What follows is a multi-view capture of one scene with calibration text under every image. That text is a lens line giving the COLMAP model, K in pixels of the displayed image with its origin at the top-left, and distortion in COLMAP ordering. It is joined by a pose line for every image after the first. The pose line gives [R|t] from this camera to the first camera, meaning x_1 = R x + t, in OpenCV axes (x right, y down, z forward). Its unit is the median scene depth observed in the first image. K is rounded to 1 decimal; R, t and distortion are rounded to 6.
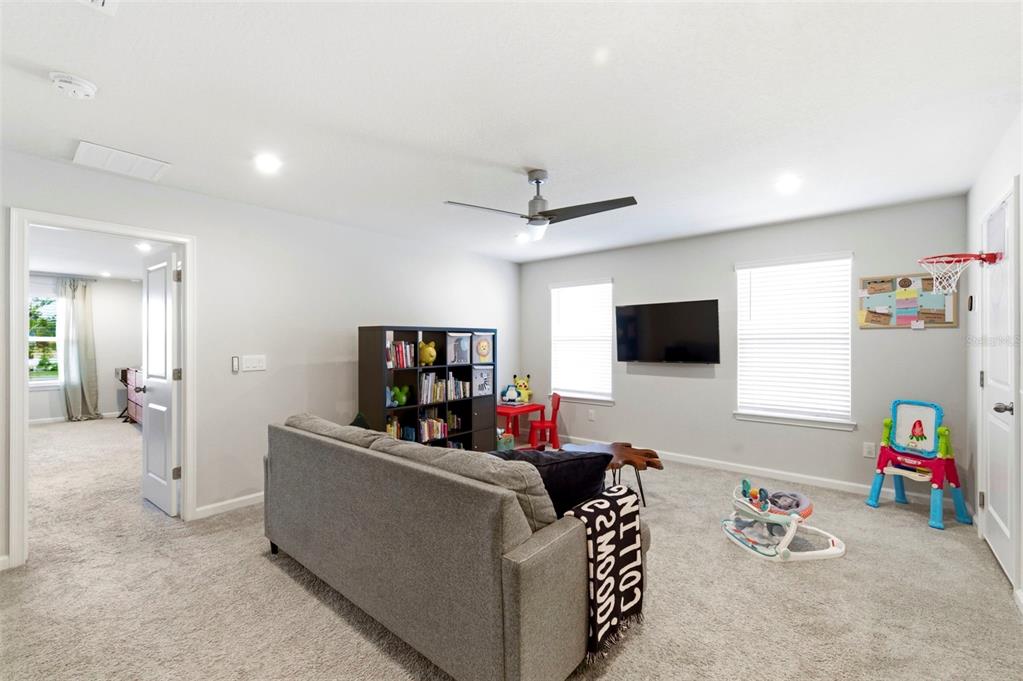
lens RADIAL K [[408.6, 0, 504.6], [0, 408.6, 343.0], [0, 0, 1]] dist [-0.001623, -0.000593]
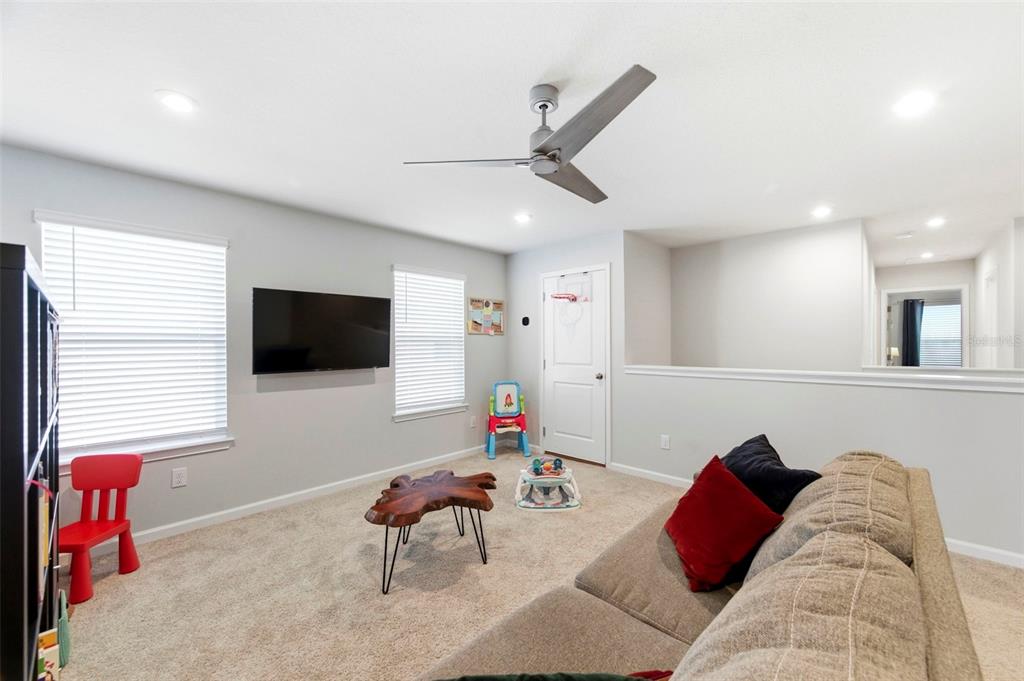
lens RADIAL K [[409.0, 0, 505.1], [0, 409.0, 343.0], [0, 0, 1]] dist [-0.001623, -0.000593]
pose [[0.030855, 0.004313, 0.999515, -0.401025], [0.001696, 0.999989, -0.004368, 0.001339], [-0.999522, 0.001830, 0.030848, 0.698167]]
